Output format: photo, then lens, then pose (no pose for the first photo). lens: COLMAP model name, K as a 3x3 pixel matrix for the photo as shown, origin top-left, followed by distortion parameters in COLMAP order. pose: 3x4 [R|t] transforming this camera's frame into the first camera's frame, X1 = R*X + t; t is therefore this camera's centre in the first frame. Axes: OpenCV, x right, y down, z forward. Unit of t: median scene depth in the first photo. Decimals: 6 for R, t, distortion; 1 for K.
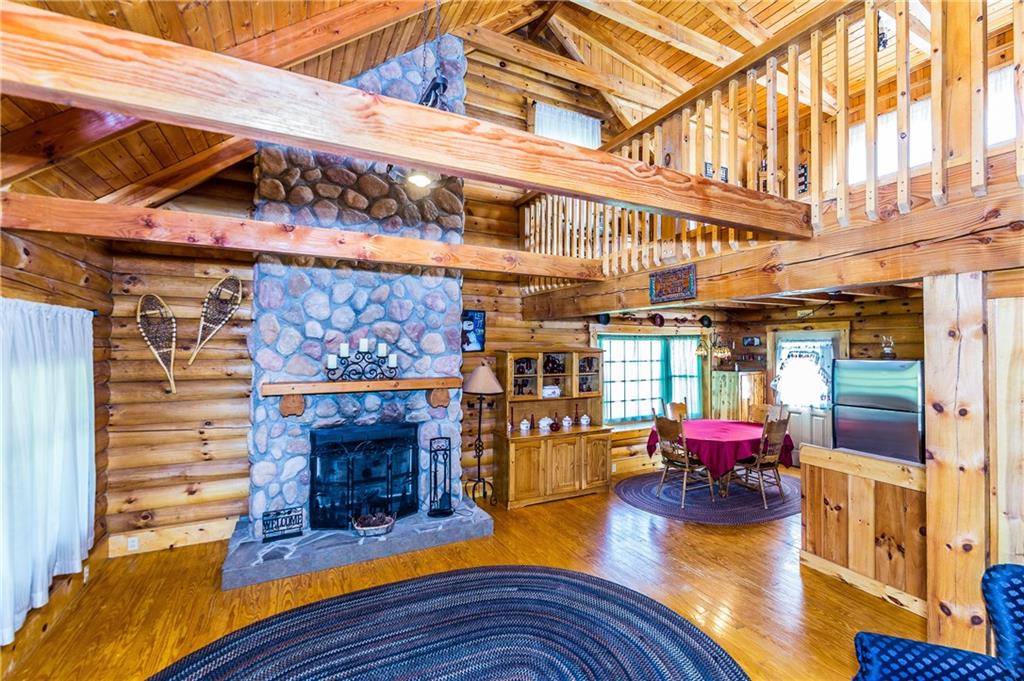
lens RADIAL K [[441.2, 0, 515.8], [0, 441.2, 336.4], [0, 0, 1]] dist [0.000262, -0.000032]
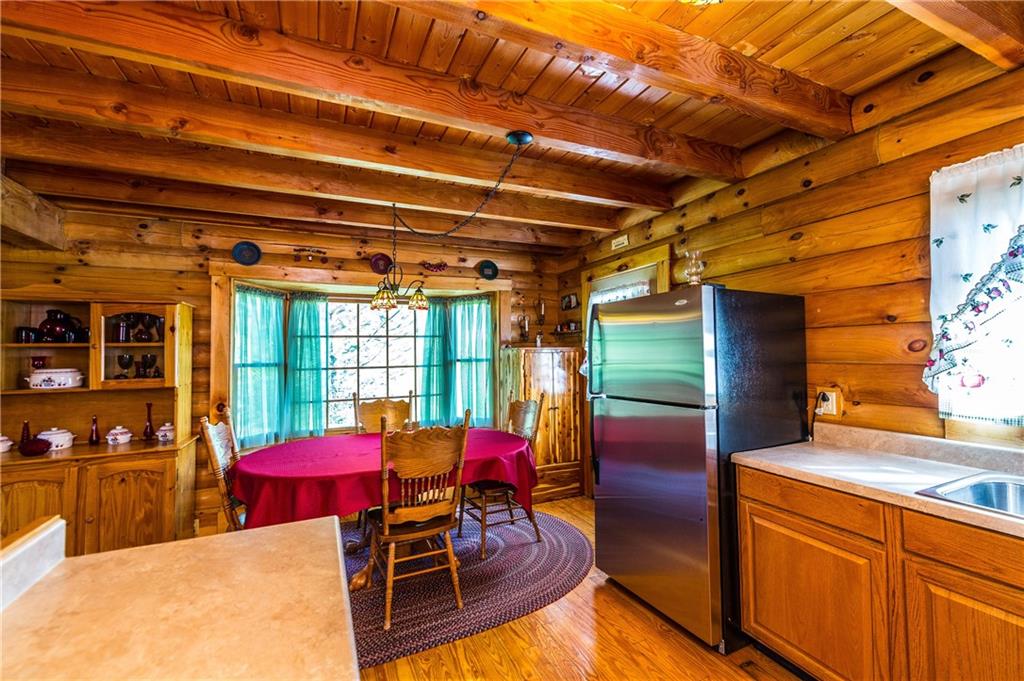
lens RADIAL K [[441.2, 0, 520.5], [0, 441.2, 336.9], [0, 0, 1]] dist [0.000262, -0.000032]
pose [[0.999235, -0.018976, -0.034188, 0.802825], [0.018433, 0.999700, -0.016152, 0.115611], [0.034484, 0.015509, 0.999285, 0.614447]]
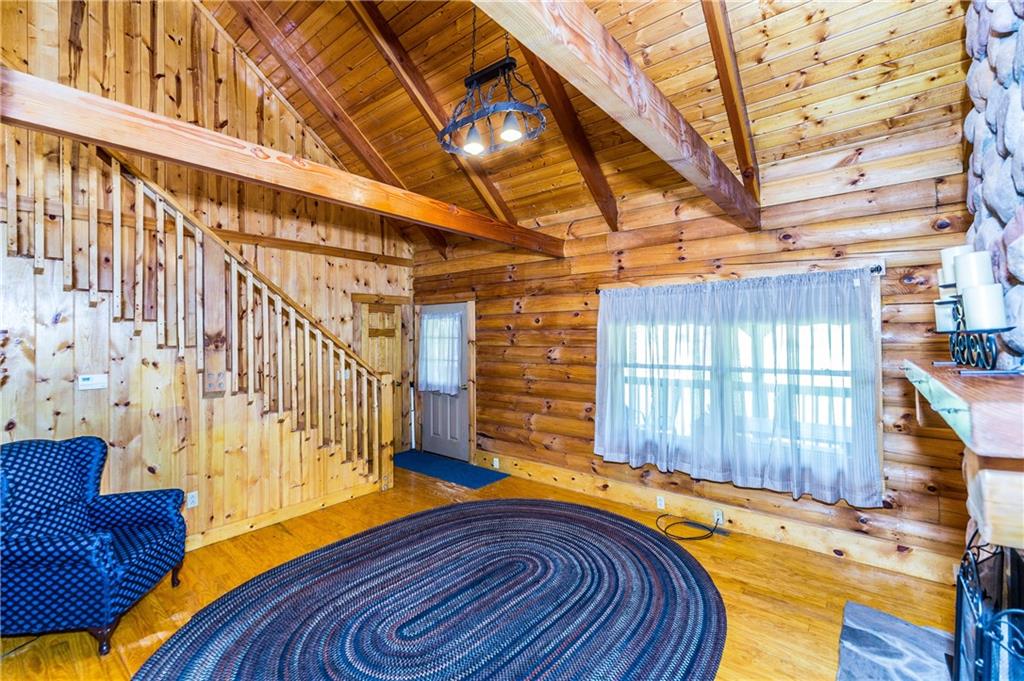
lens RADIAL K [[441.2, 0, 509.7], [0, 441.2, 340.1], [0, 0, 1]] dist [0.000262, -0.000032]
pose [[-0.919198, 0.004682, -0.393768, 0.101320], [0.010785, 0.999854, -0.013288, 0.073389], [0.393648, -0.016461, -0.919114, 1.079832]]
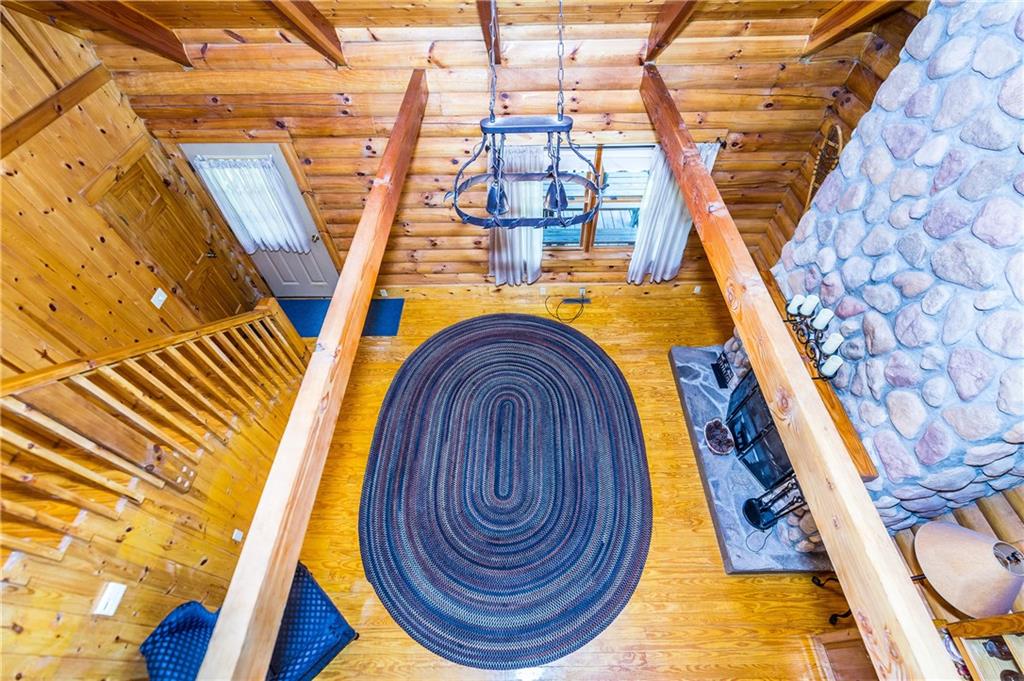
lens RADIAL K [[441.2, 0, 521.2], [0, 441.2, 335.8], [0, 0, 1]] dist [0.000262, -0.000032]
pose [[-0.447099, 0.699892, -0.557003, 0.266897], [0.022796, 0.631422, 0.775104, -0.484085], [0.894194, 0.333851, -0.298263, 0.723505]]
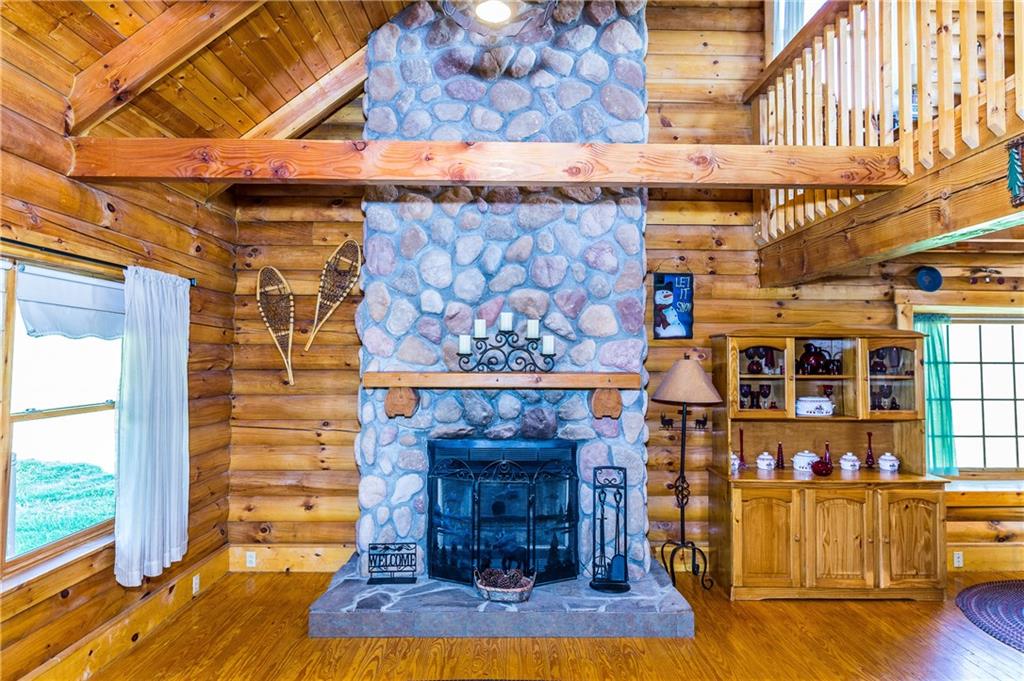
lens RADIAL K [[585.4, 0, 513.6], [0, 585.4, 332.8], [0, 0, 1]] dist [0.000998, -0.000498]
pose [[0.896551, -0.019010, -0.442532, 0.084077], [0.007109, 0.999567, -0.028538, 0.058740], [0.442884, 0.022440, 0.896298, 0.172961]]
